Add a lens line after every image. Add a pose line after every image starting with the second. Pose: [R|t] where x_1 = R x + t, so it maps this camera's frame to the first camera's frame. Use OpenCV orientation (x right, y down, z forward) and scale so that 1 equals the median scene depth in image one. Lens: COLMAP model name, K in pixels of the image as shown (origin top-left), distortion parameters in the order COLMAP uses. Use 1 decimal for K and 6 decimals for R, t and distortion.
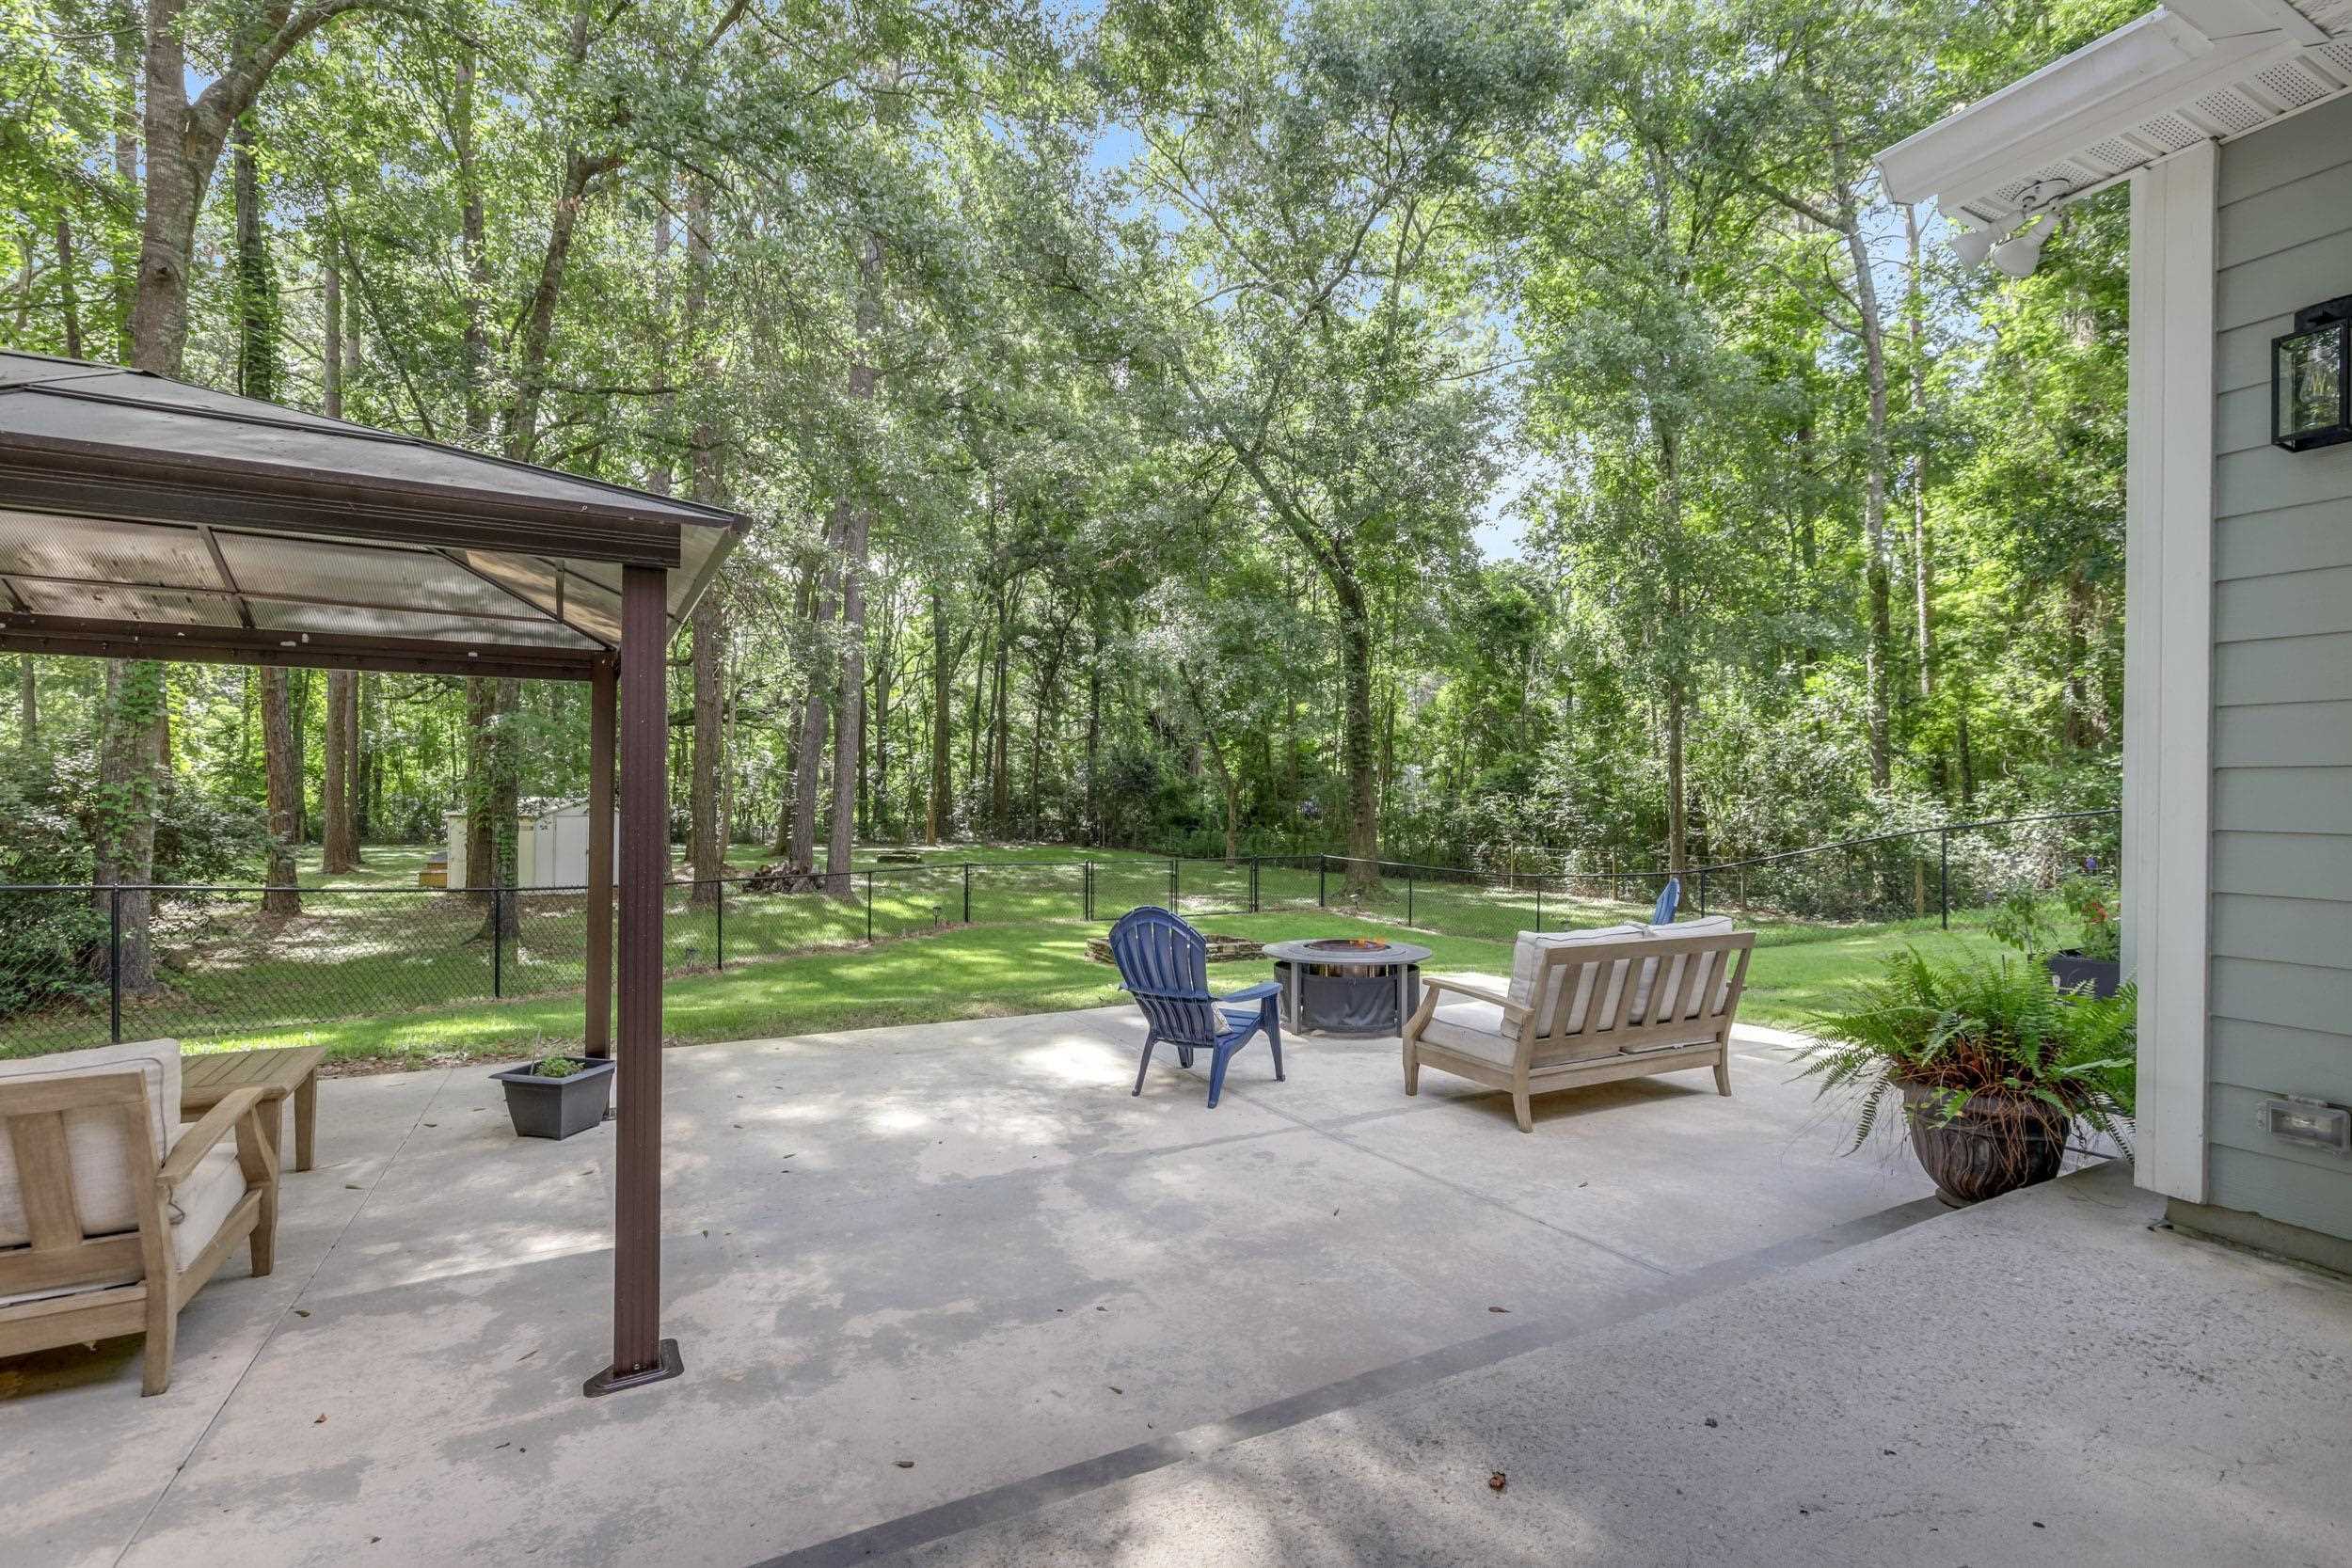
lens RADIAL K [[1069.3, 0, 1177.1], [0, 1069.3, 799.5], [0, 0, 1]] dist [0.003622, 0.000455]
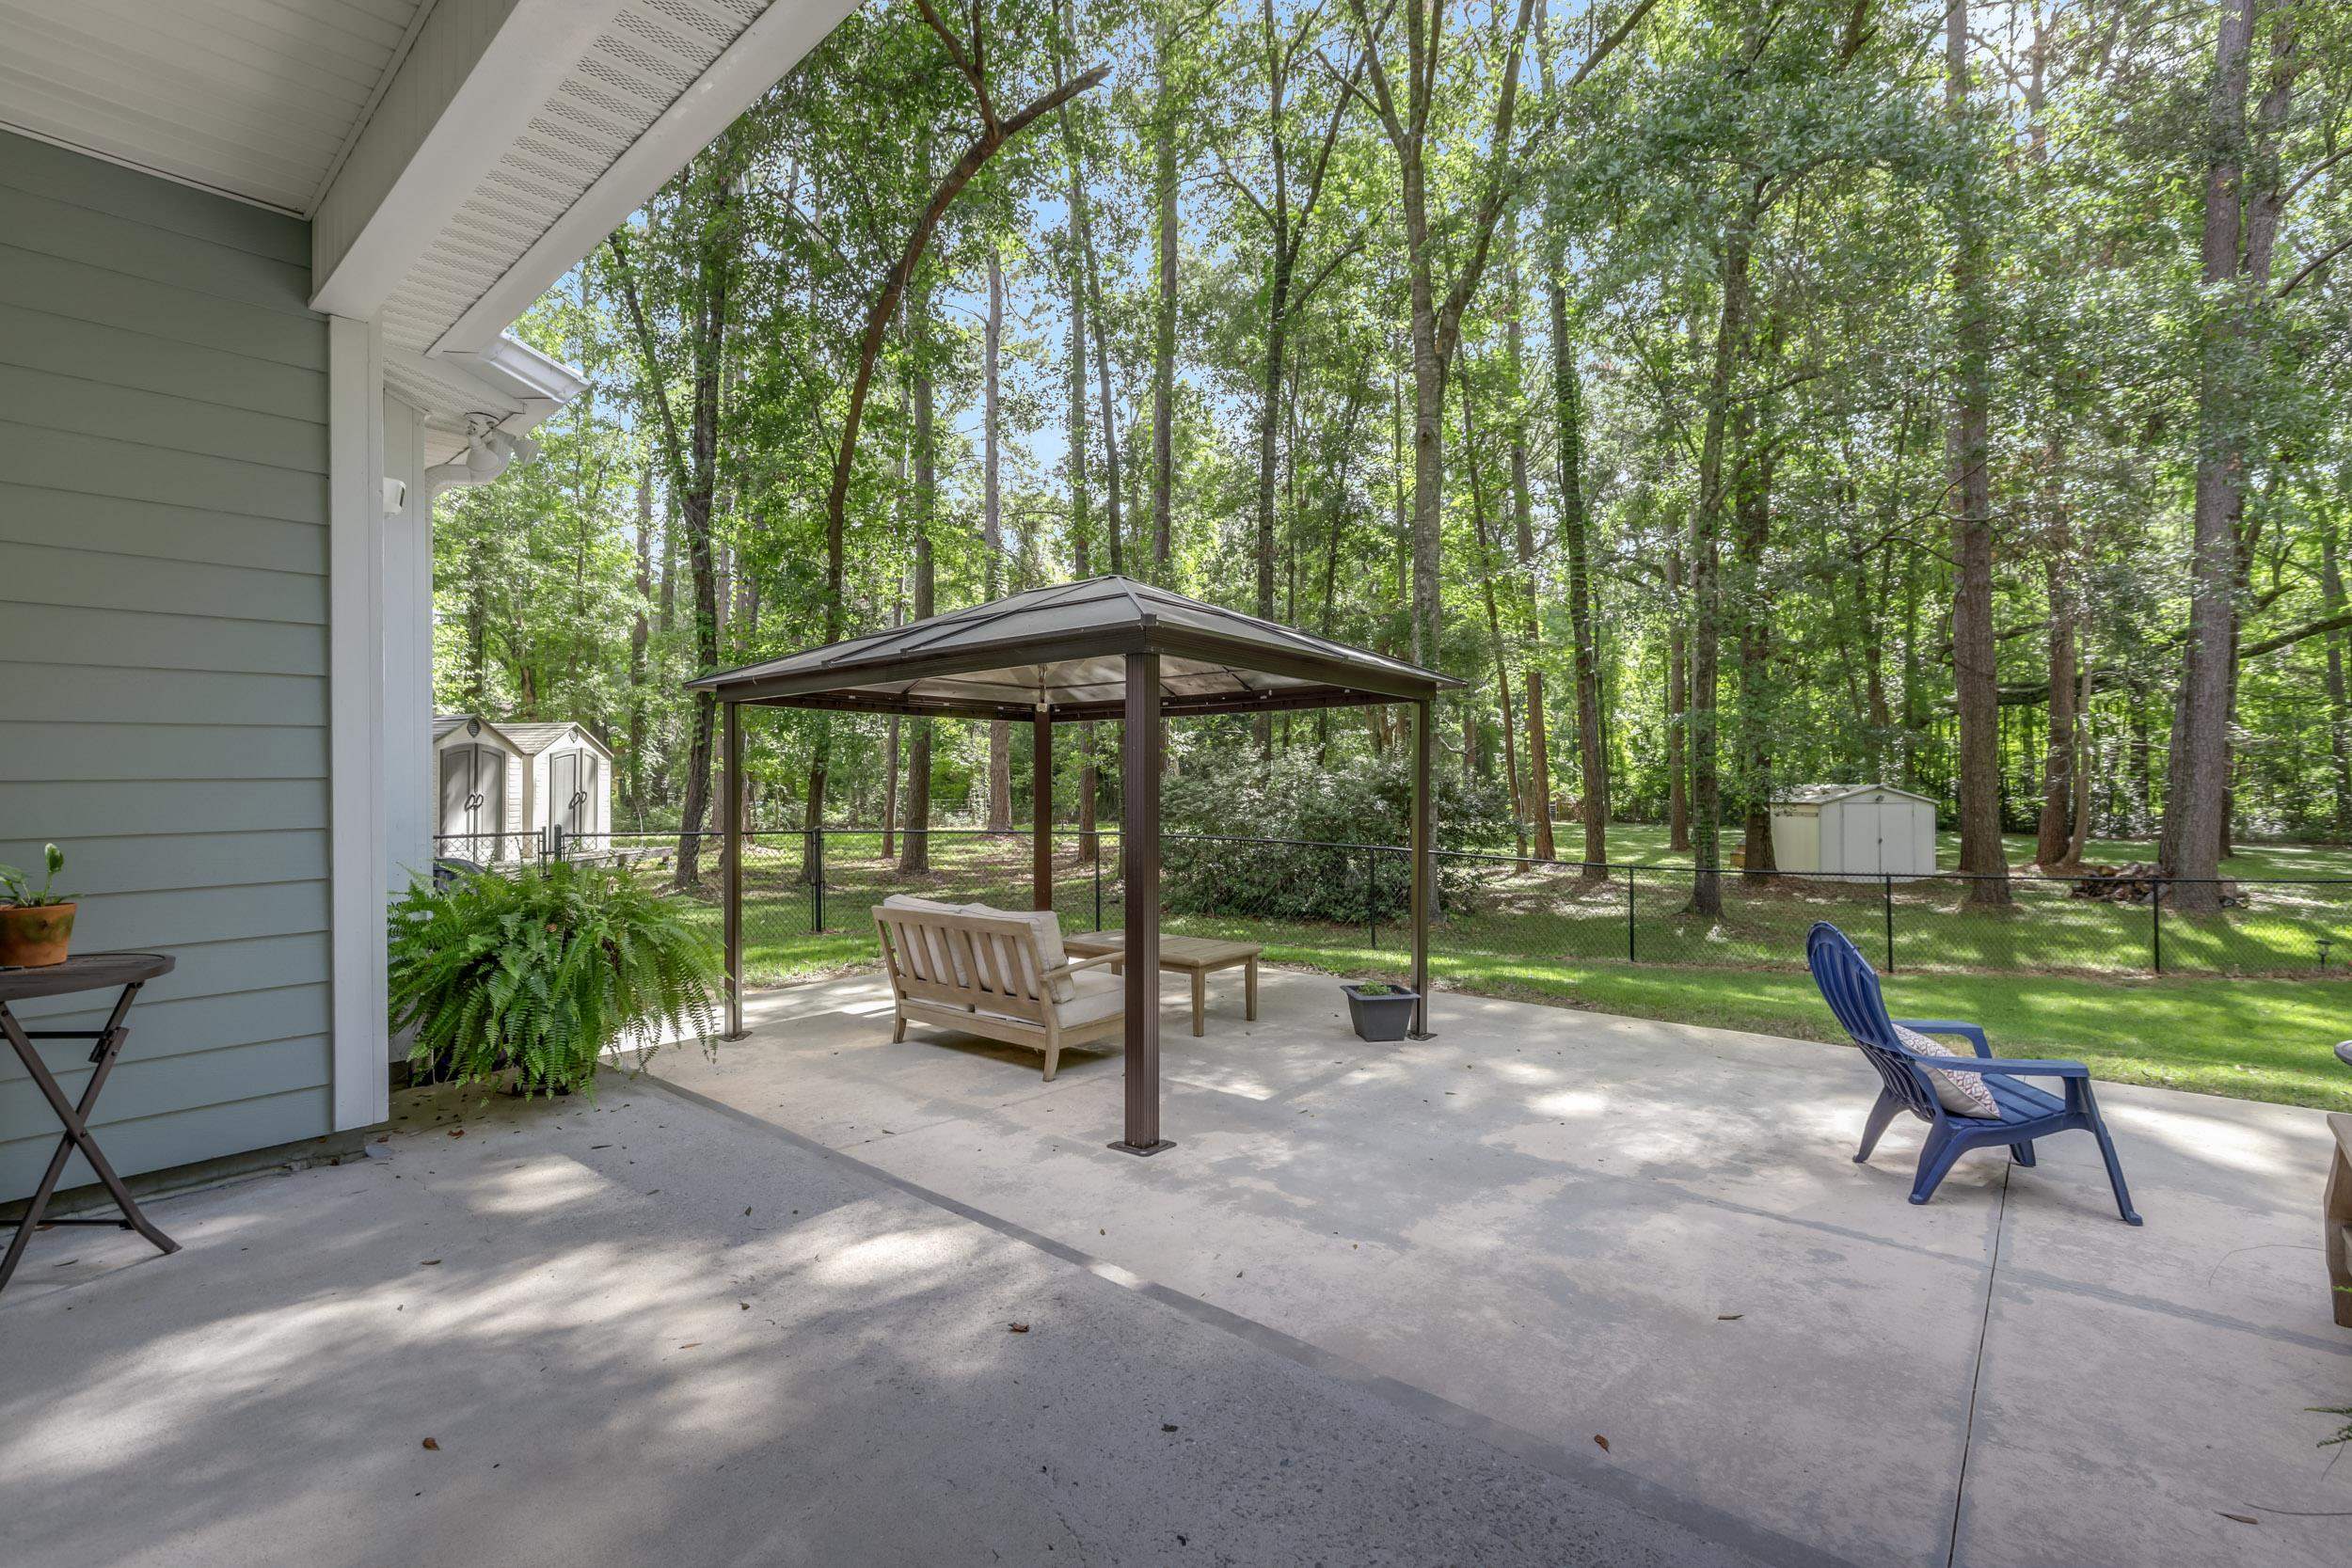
lens RADIAL K [[1069.3, 0, 1177.1], [0, 1069.3, 799.5], [0, 0, 1]] dist [0.003622, 0.000455]
pose [[0.346408, -0.000945, -0.938084, 0.683997], [0.011331, 0.999931, 0.003177, -0.002266], [0.938016, -0.011730, 0.346394, 0.321551]]
